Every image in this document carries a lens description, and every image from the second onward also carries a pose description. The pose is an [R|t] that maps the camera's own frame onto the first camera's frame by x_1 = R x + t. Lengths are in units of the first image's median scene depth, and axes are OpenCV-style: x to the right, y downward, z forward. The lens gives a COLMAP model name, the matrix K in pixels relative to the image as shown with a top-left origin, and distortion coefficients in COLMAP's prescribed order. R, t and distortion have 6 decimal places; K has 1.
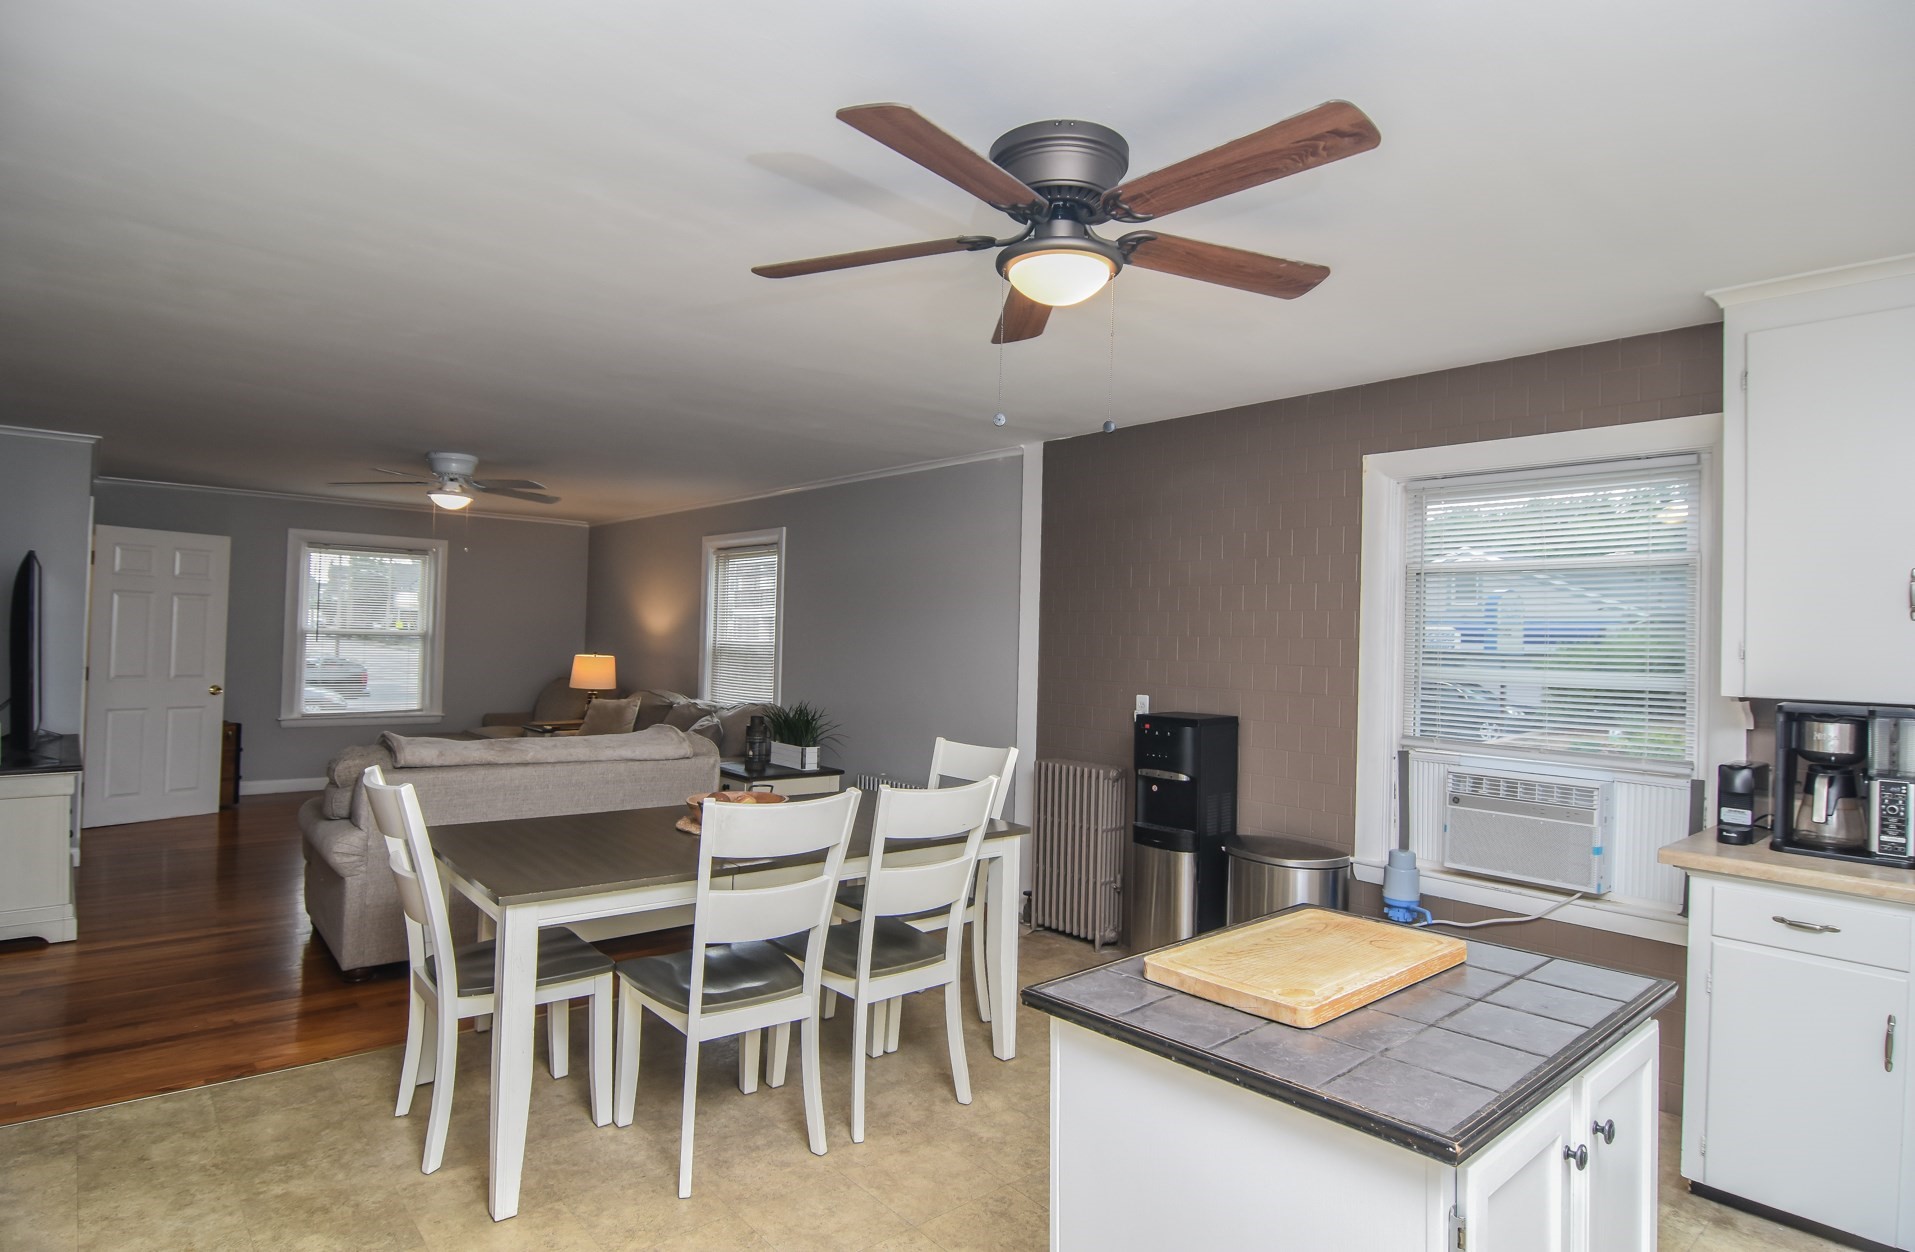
lens RADIAL K [[1018.8, 0, 957.3], [0, 1018.8, 616.5], [0, 0, 1]] dist [-0.006976, -0.009577]
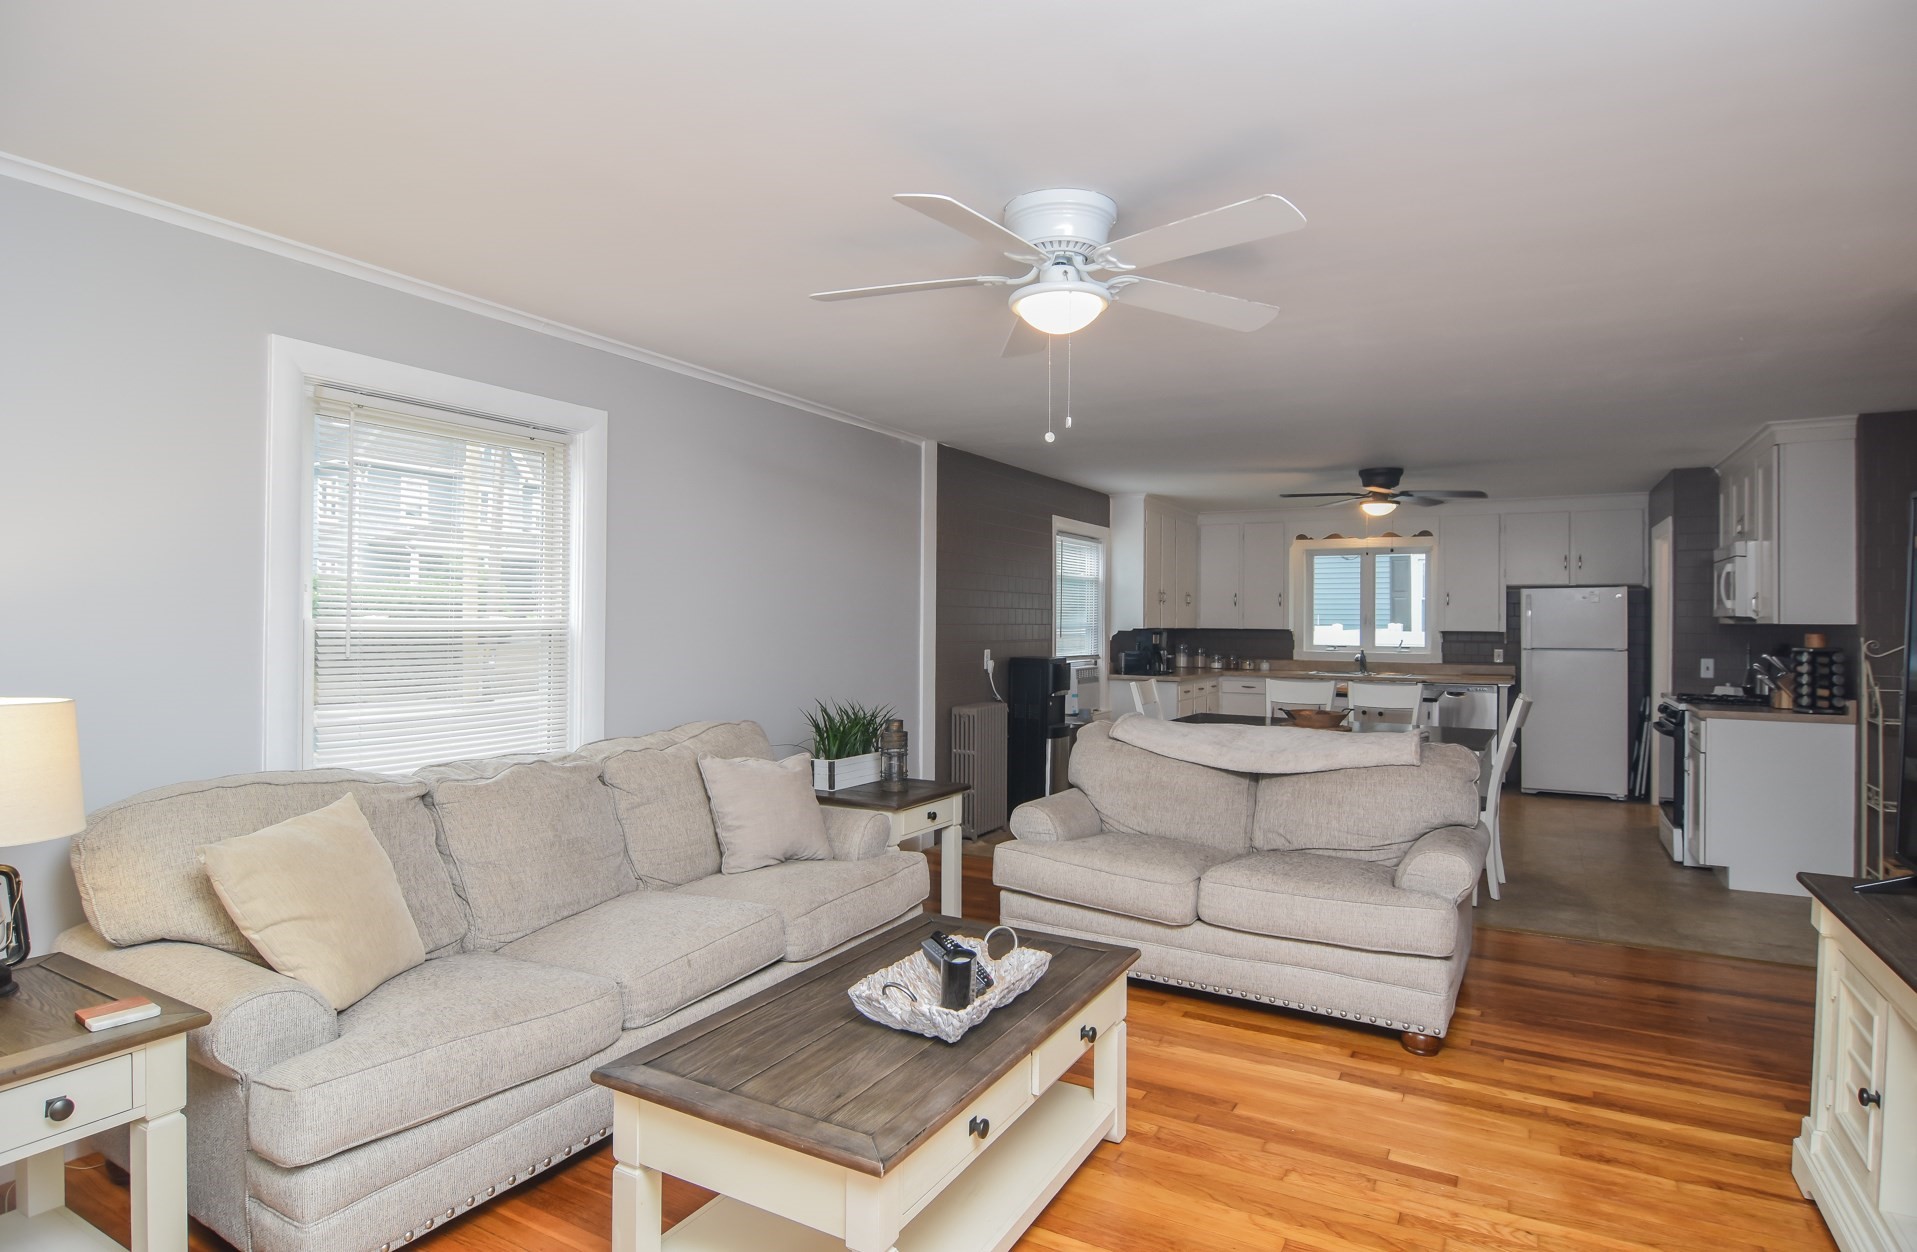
lens RADIAL K [[1019.9, 0, 960.2], [0, 1019.9, 617.2], [0, 0, 1]] dist [-0.006976, -0.009577]
pose [[-0.338826, -0.028142, 0.940428, -1.748254], [-0.039034, 0.999112, 0.015835, 0.016047], [-0.940039, -0.031344, -0.339624, 2.315436]]
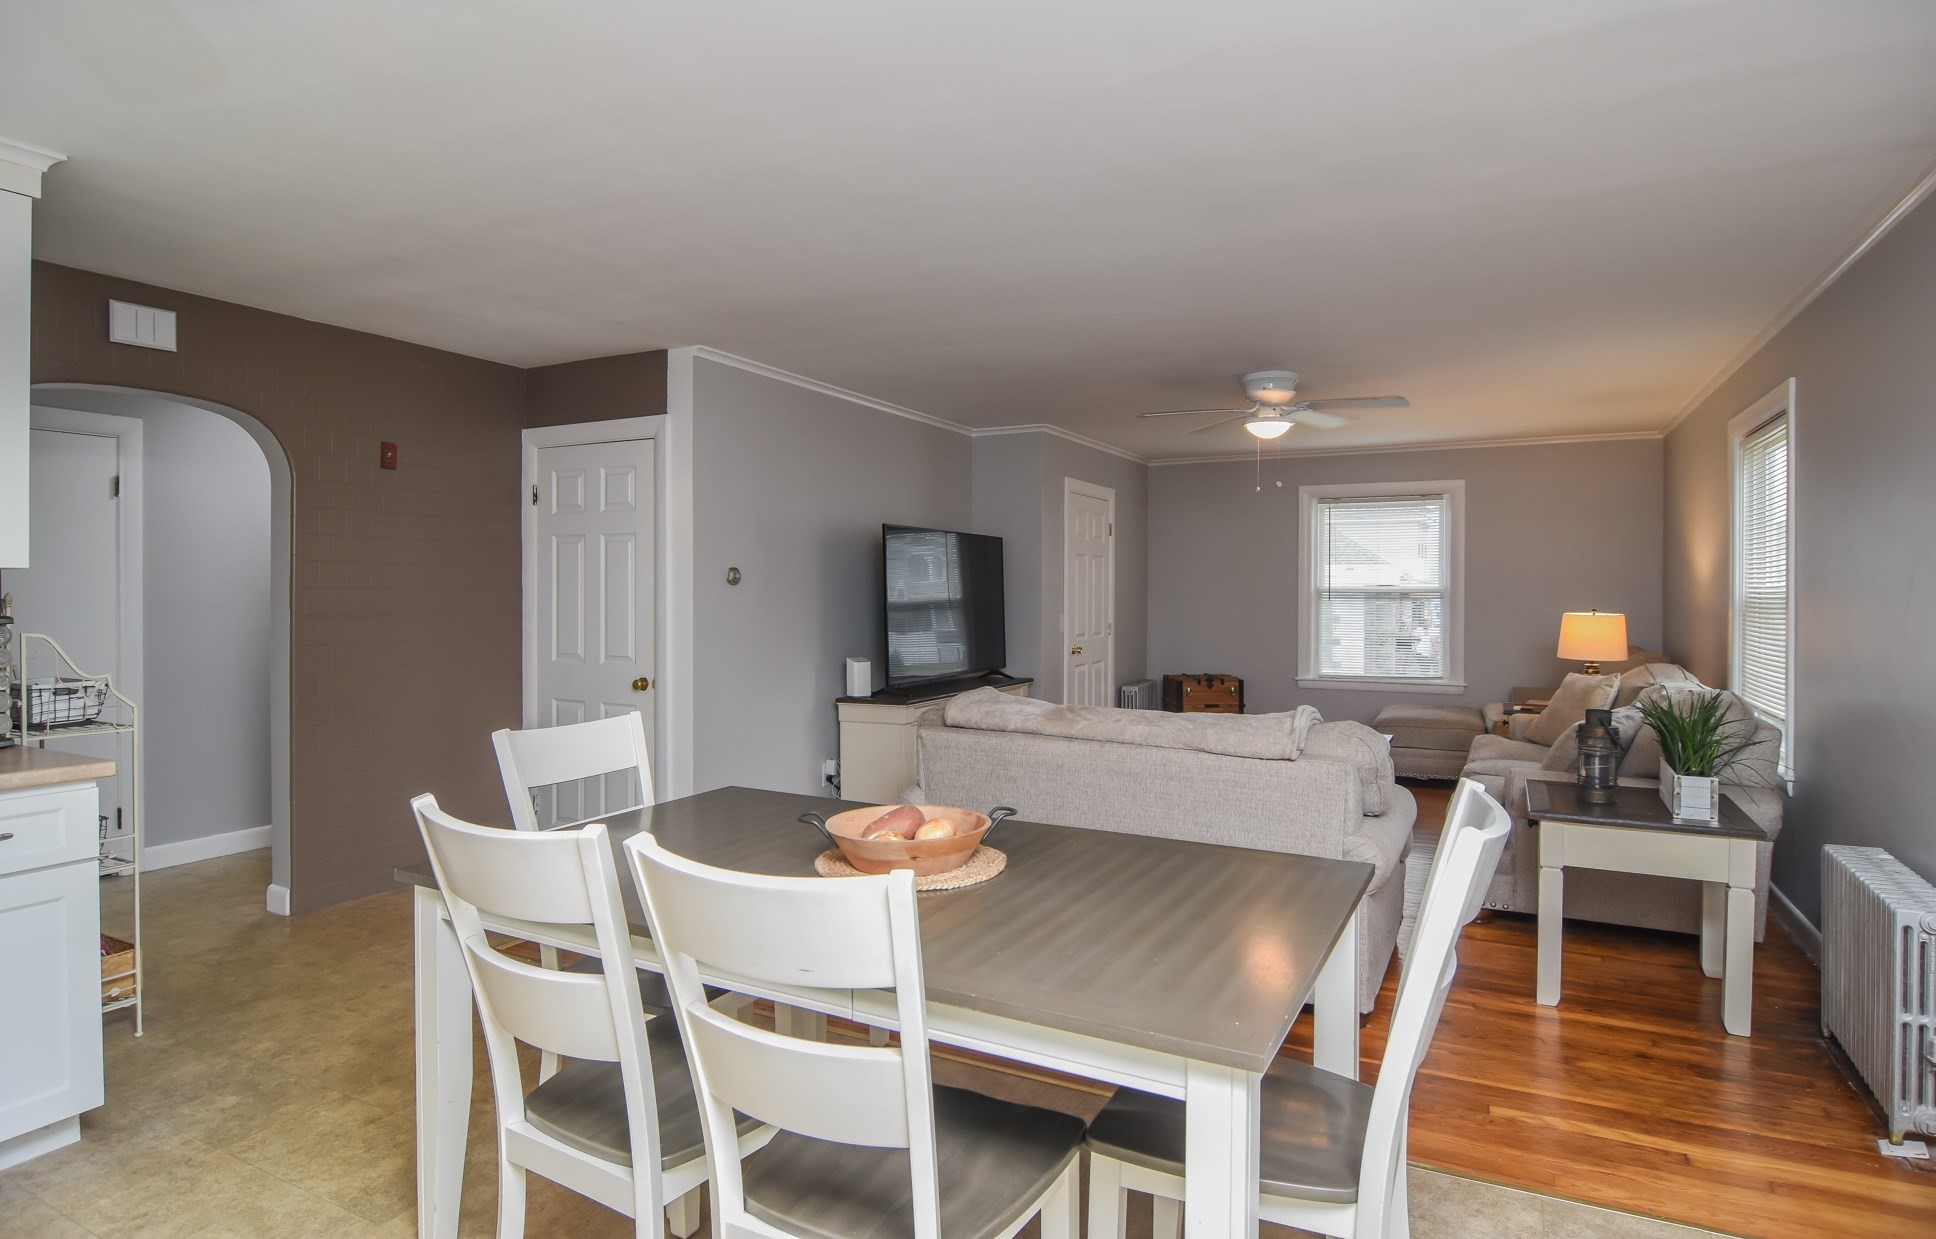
lens RADIAL K [[1031.8, 0, 963.5], [0, 1031.8, 597.6], [0, 0, 1]] dist [-0.006715, -0.007537]
pose [[0.369366, -0.018880, -0.929092, 0.409336], [0.029823, 0.999519, -0.008454, 0.053969], [0.928805, -0.024586, 0.369752, 0.861677]]
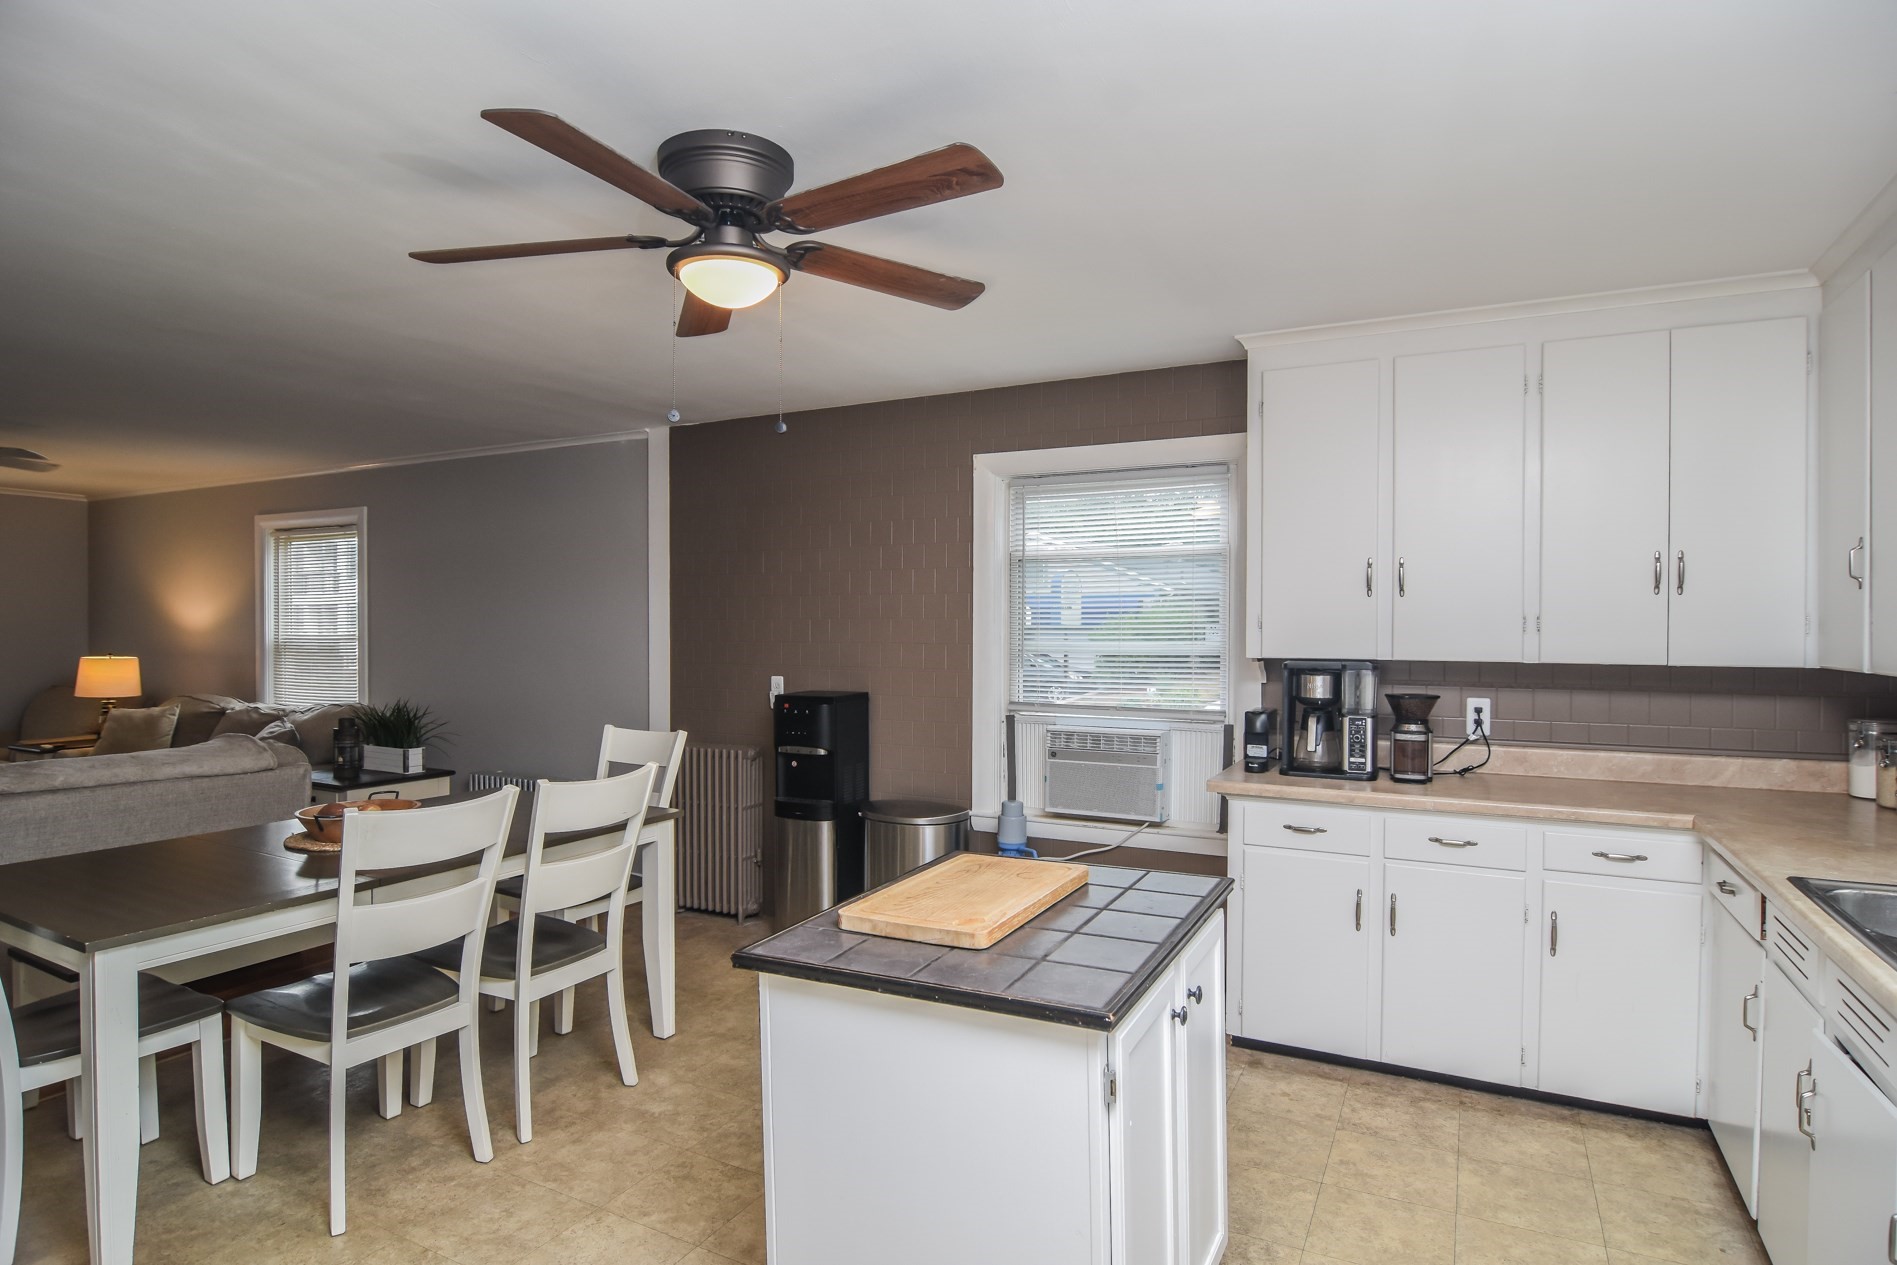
lens RADIAL K [[1013.1, 0, 942.5], [0, 1013.1, 633.6], [0, 0, 1]] dist [-0.010170, -0.006051]
pose [[0.929795, -0.028535, 0.366969, -0.060552], [0.015344, 0.999129, 0.038813, -0.006251], [-0.367757, -0.030457, 0.929423, -0.037945]]
